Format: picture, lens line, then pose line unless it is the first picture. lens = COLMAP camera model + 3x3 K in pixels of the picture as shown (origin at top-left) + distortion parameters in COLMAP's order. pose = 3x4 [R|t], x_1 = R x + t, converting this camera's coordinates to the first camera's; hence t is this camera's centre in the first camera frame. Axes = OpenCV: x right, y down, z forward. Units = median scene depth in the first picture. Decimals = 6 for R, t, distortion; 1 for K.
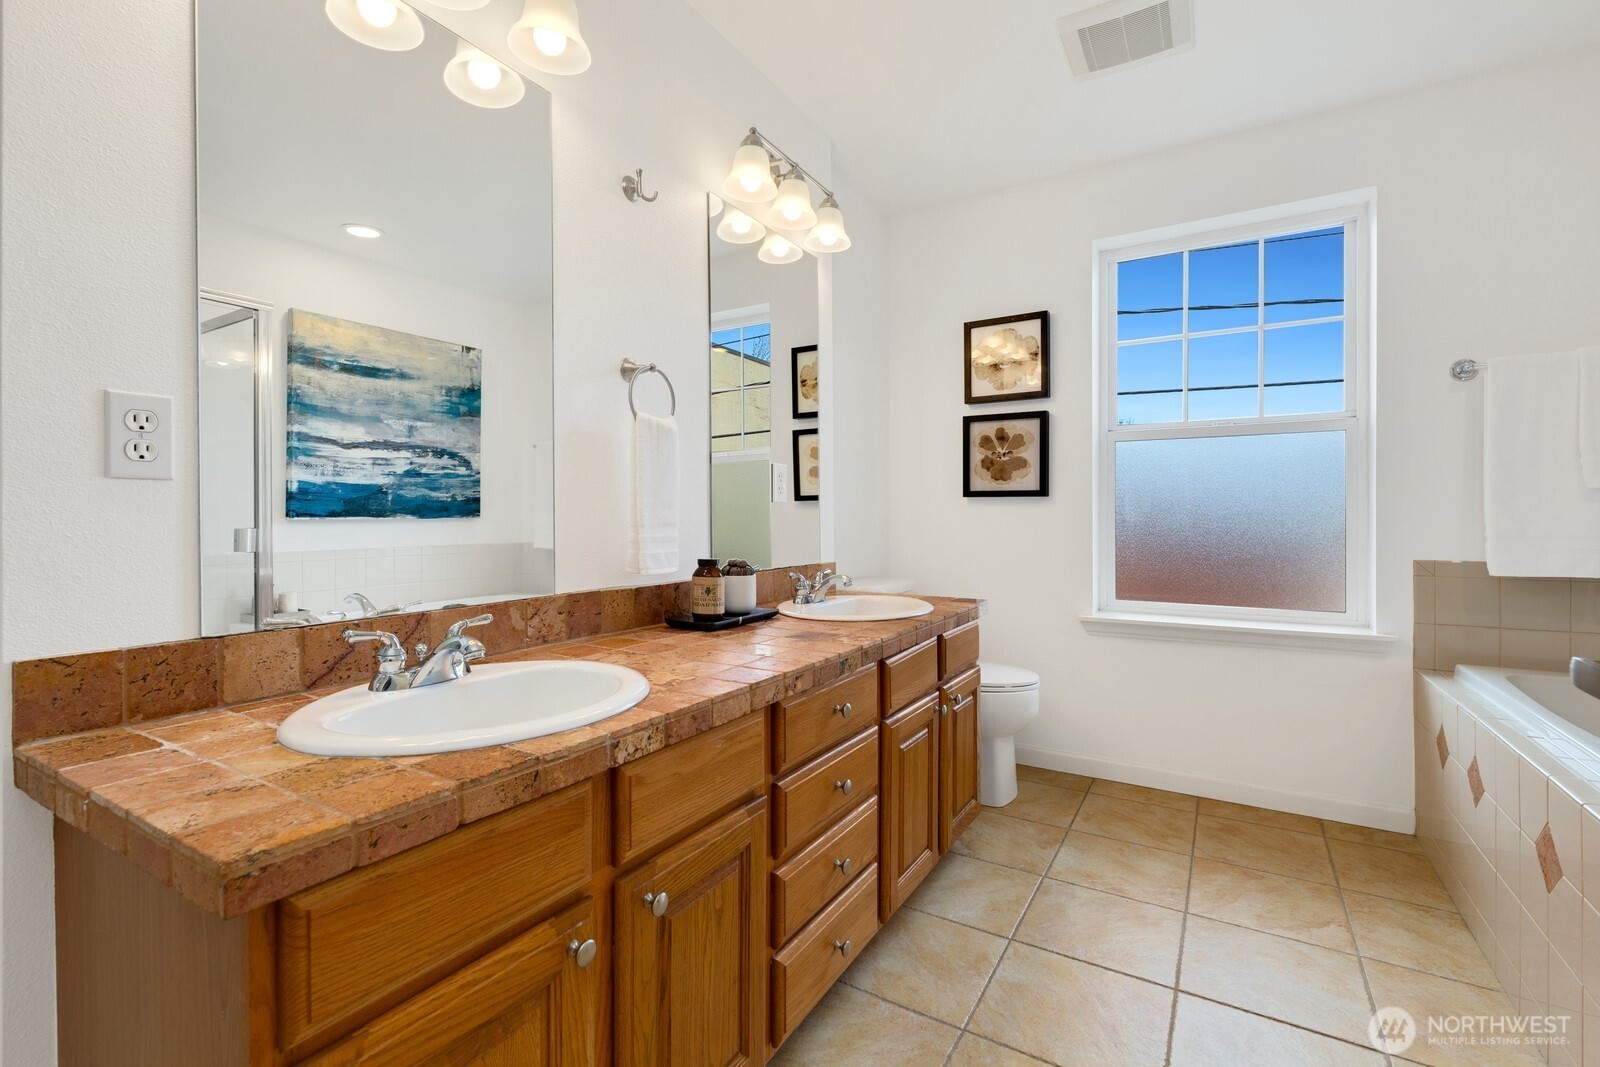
lens RADIAL K [[696.0, 0, 805.2], [0, 696.0, 527.2], [0, 0, 1]] dist [-0.000557, -0.000252]
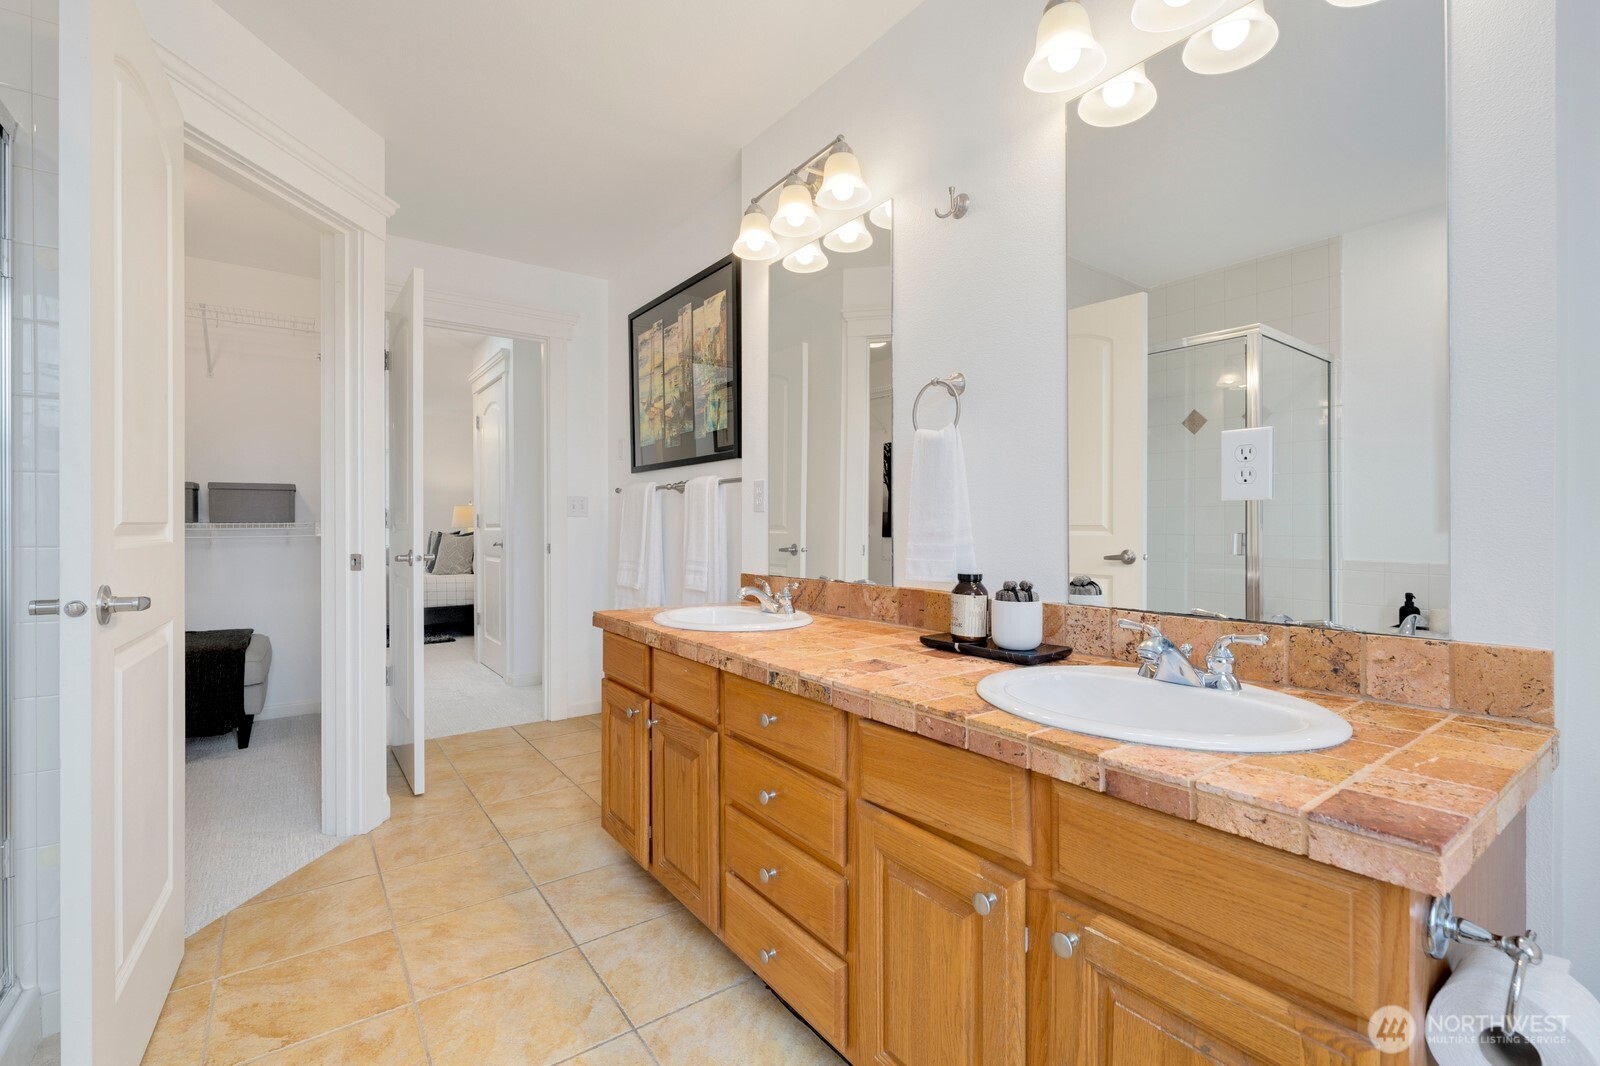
lens RADIAL K [[650.4, 0, 801.8], [0, 650.4, 517.9], [0, 0, 1]] dist [-0.000998, -0.000078]
pose [[-0.405333, -0.016715, -0.914016, 0.745203], [-0.010599, 0.999852, -0.013584, -0.013279], [0.914108, 0.004182, -0.405450, 1.194118]]
